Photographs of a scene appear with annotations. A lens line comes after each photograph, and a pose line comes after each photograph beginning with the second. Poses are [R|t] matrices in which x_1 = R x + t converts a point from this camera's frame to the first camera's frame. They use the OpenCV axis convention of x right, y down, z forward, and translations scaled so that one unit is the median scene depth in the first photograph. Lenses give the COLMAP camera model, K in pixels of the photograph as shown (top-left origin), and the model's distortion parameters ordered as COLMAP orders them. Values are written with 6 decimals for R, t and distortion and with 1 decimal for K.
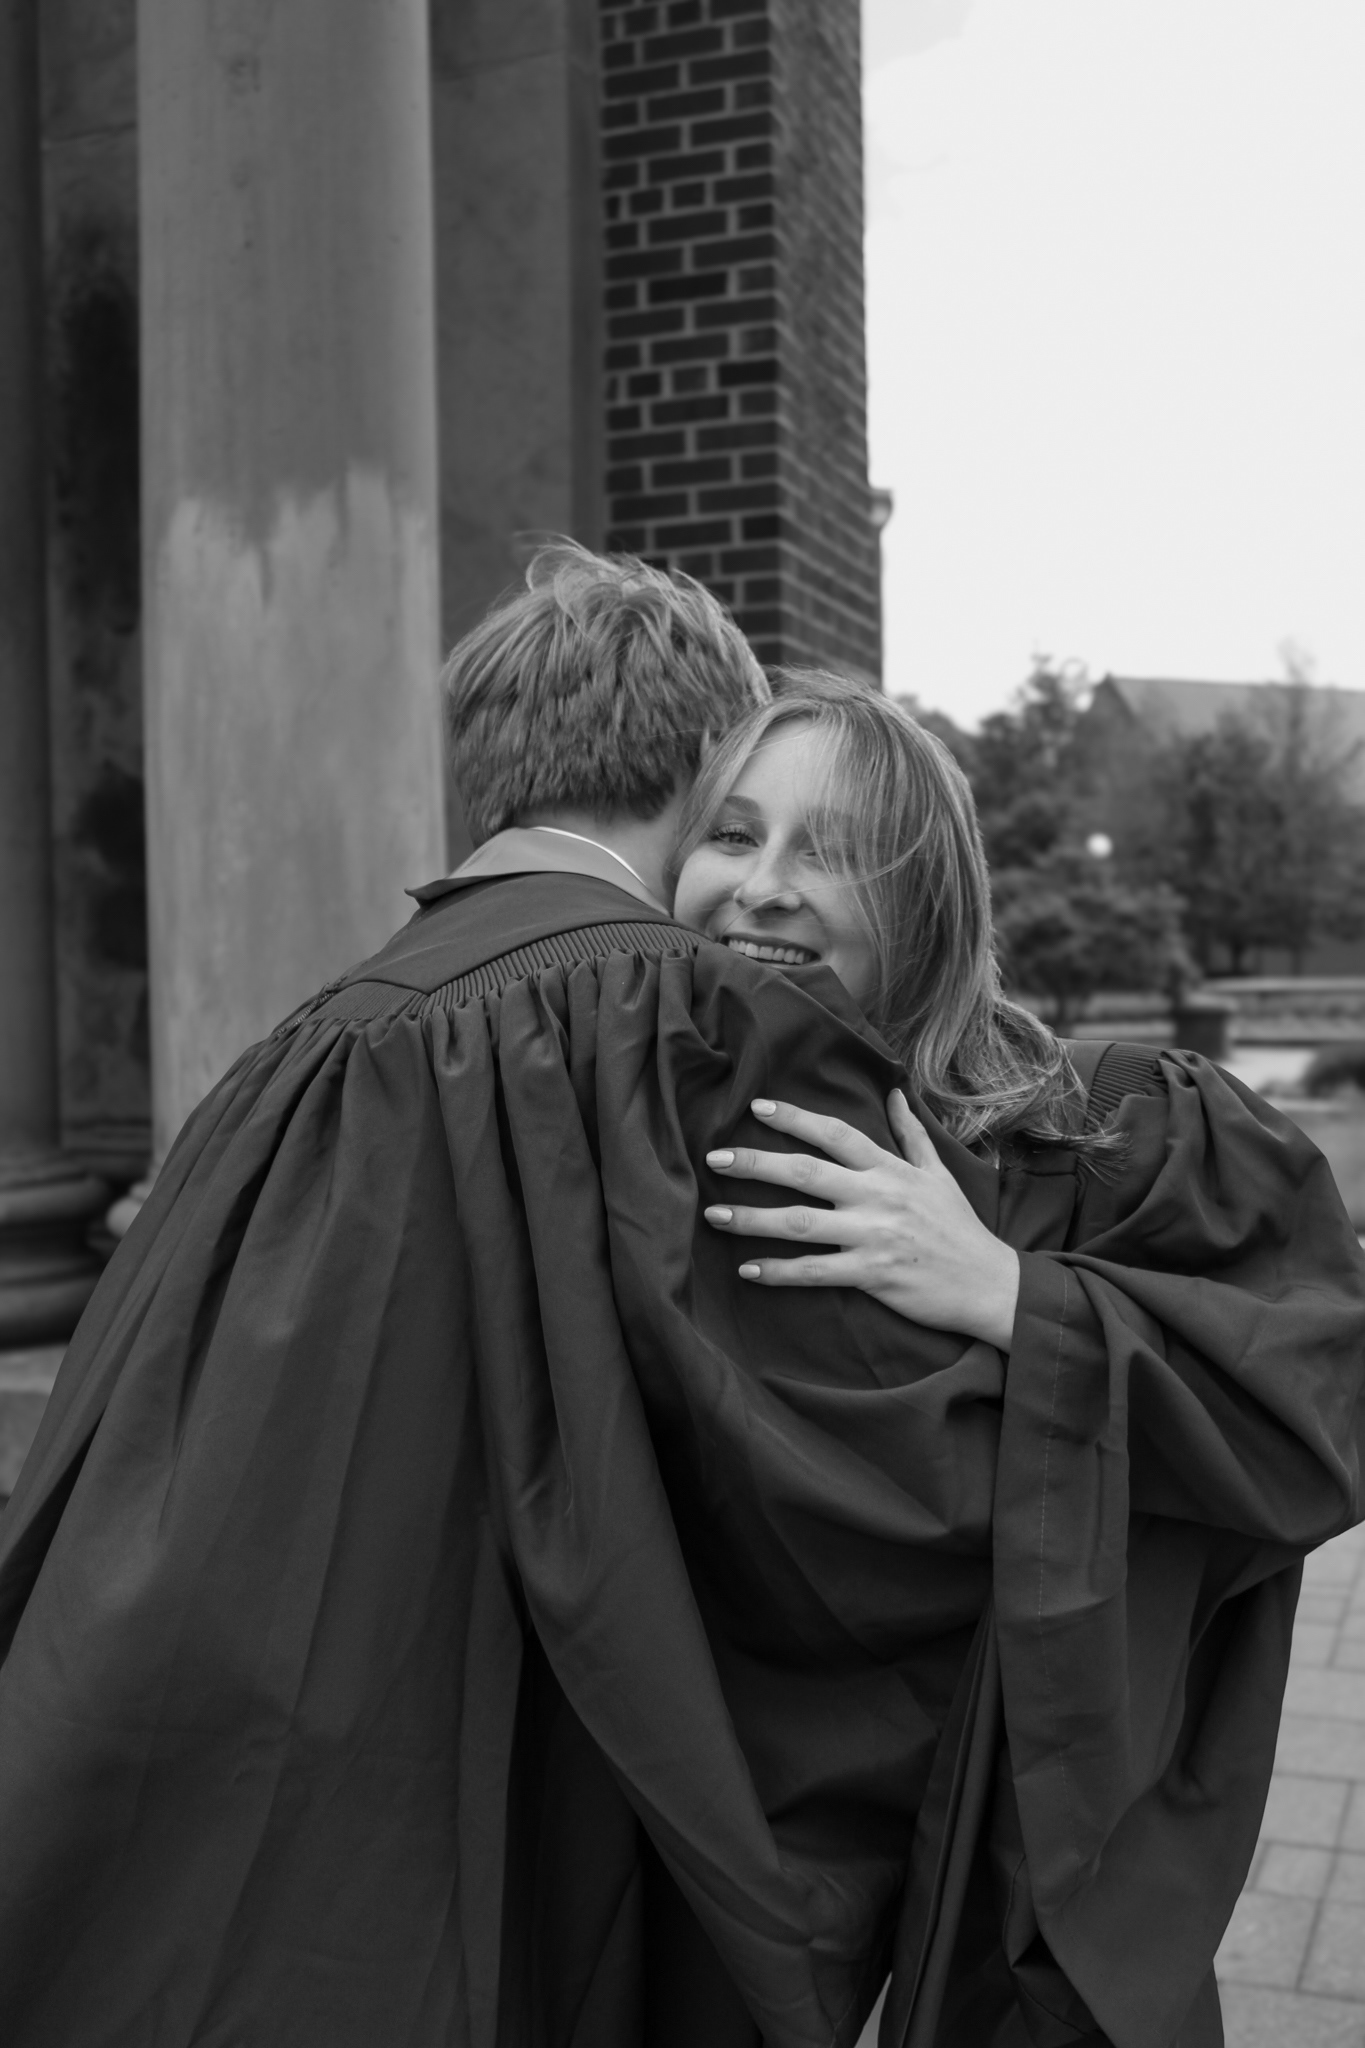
lens RADIAL K [[2137.6, 0, 678.9], [0, 2137.6, 1014.4], [0, 0, 1]] dist [-0.071830, 0.000000]
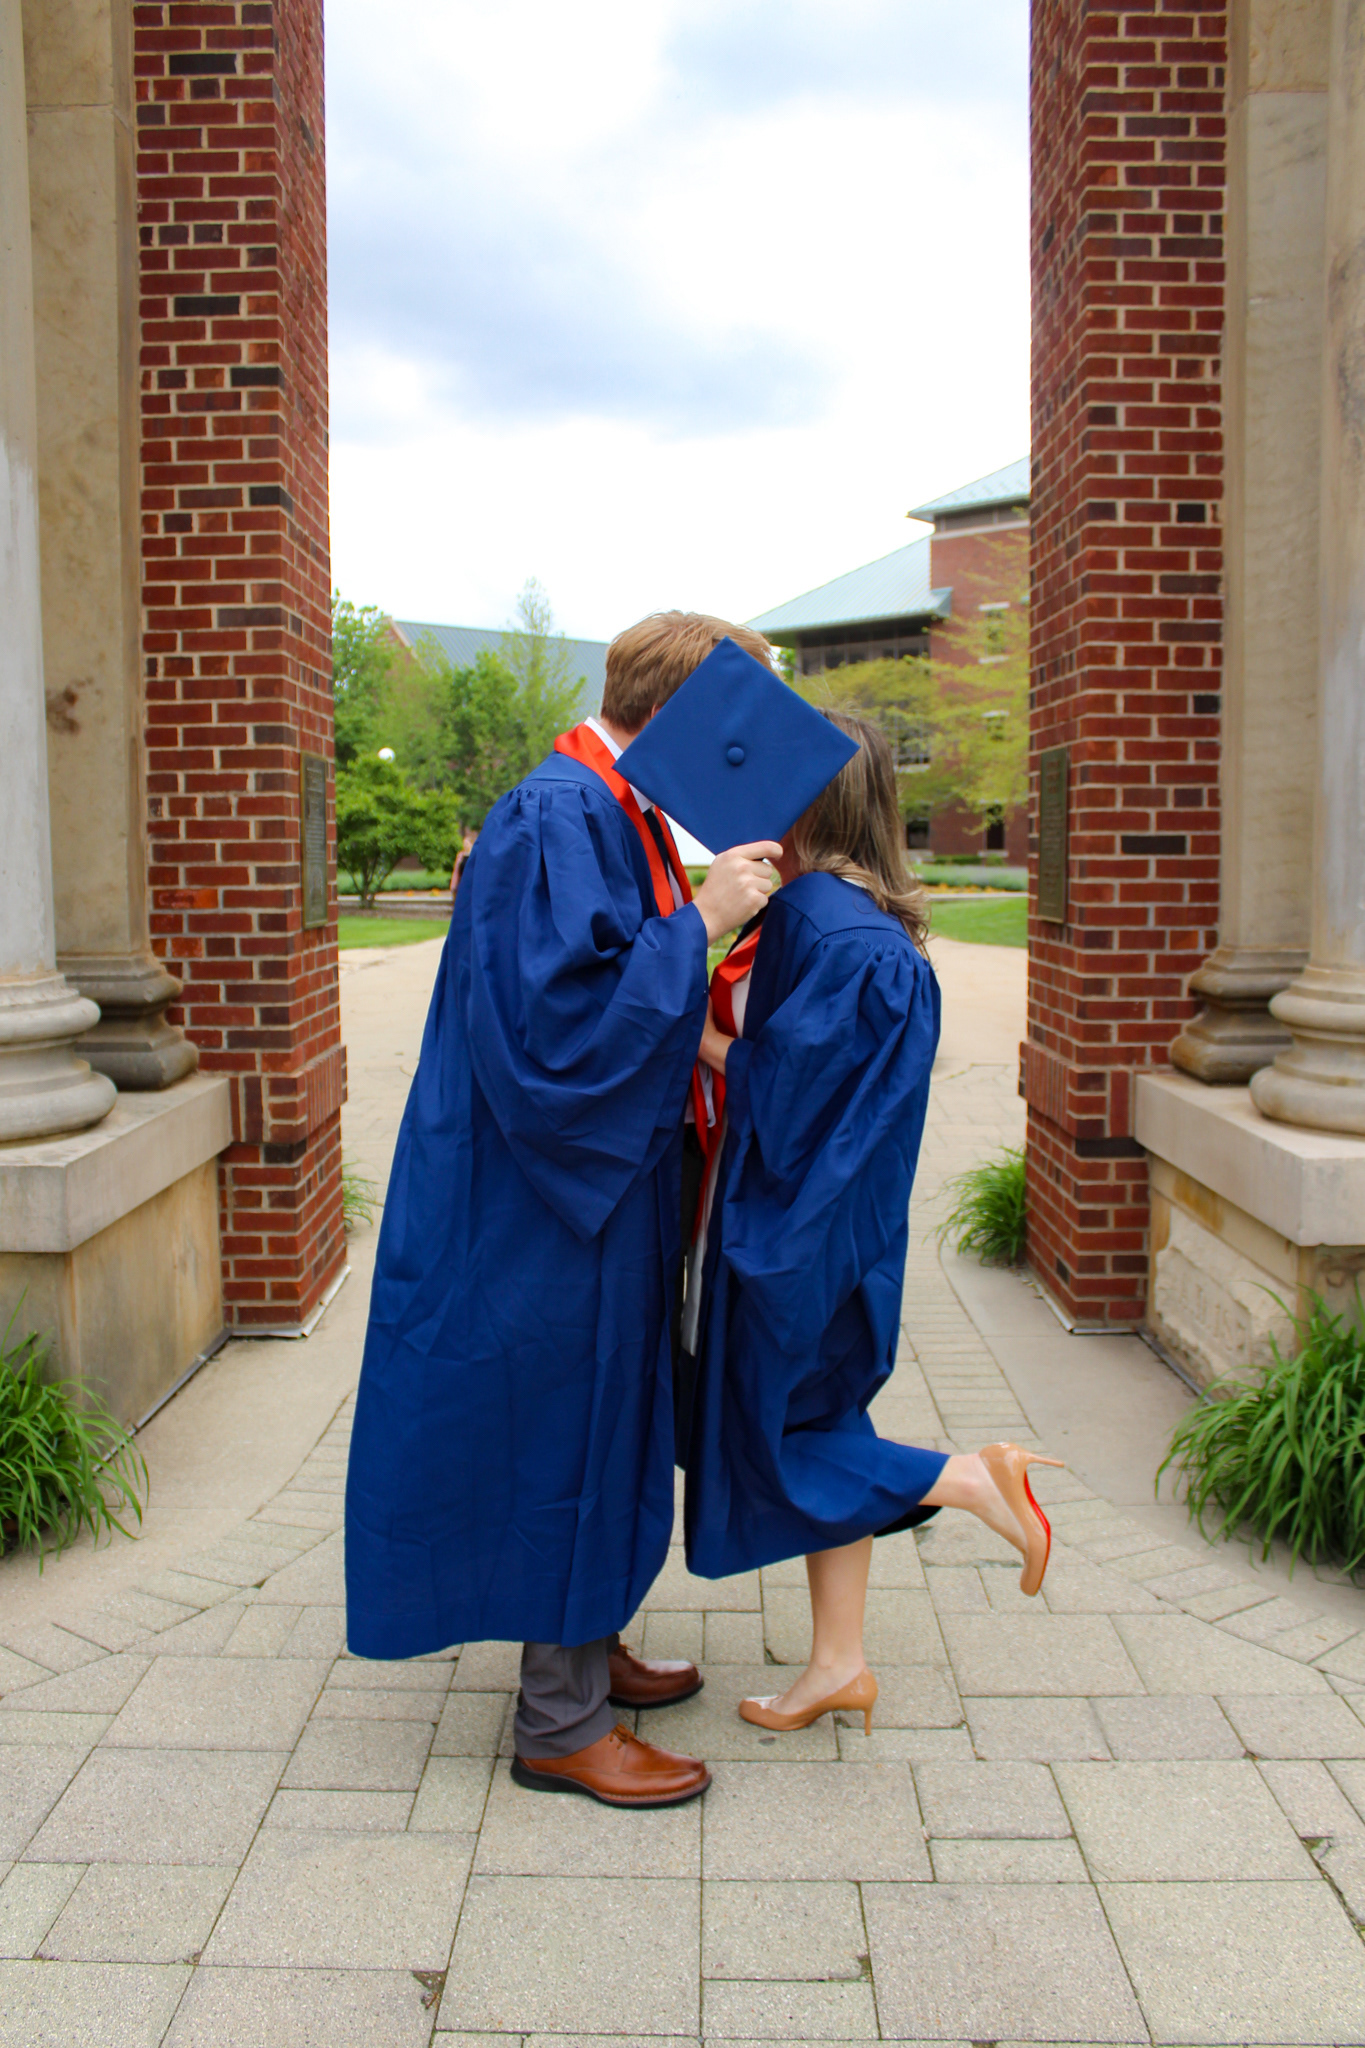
lens RADIAL K [[1684.3, 0, 672.5], [0, 1684.3, 1040.0], [0, 0, 1]] dist [-0.135399, 0.088565]
pose [[0.931336, -0.032605, 0.362699, -0.106627], [0.000099, 0.996006, 0.089282, 0.016120], [-0.364162, -0.083116, 0.927620, -0.069579]]
